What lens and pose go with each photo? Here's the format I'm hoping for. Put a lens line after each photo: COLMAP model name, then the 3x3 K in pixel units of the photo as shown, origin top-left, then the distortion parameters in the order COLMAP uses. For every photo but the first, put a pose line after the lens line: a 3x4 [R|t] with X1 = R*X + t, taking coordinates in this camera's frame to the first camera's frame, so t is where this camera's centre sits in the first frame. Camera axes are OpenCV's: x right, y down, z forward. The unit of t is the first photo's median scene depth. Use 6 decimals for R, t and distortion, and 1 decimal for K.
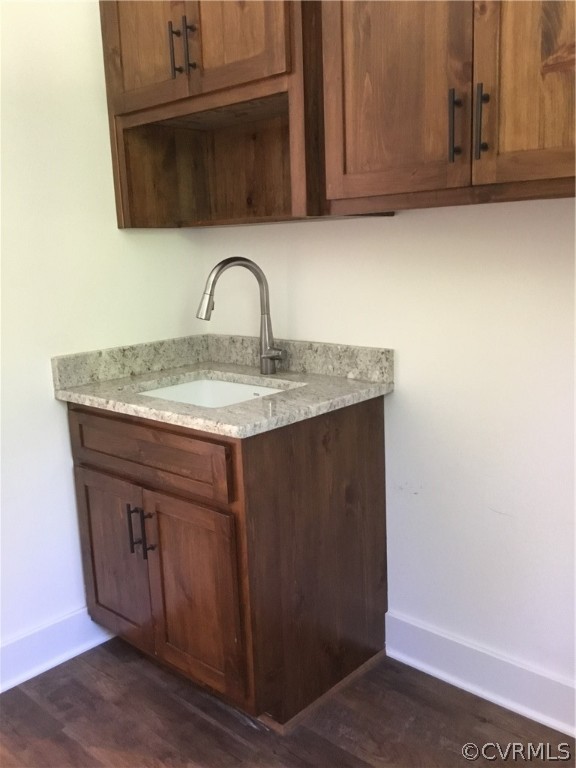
lens RADIAL K [[695.3, 0, 286.6], [0, 695.3, 382.5], [0, 0, 1]] dist [0.107671, -0.184139]
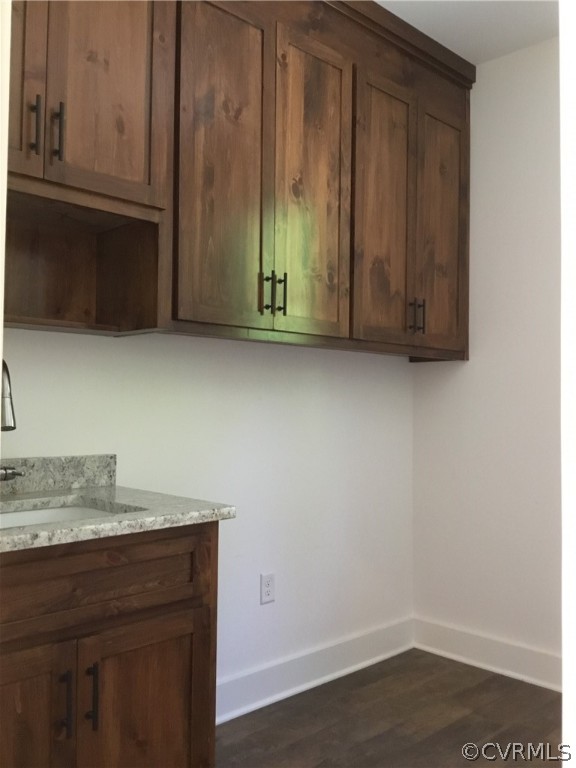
lens RADIAL K [[695.3, 0, 286.6], [0, 695.3, 382.5], [0, 0, 1]] dist [0.107671, -0.184139]
pose [[0.050854, 0.068979, 0.996321, -0.925742], [0.181005, 0.980454, -0.077120, -0.022956], [-0.982166, 0.184261, 0.037374, 0.656116]]
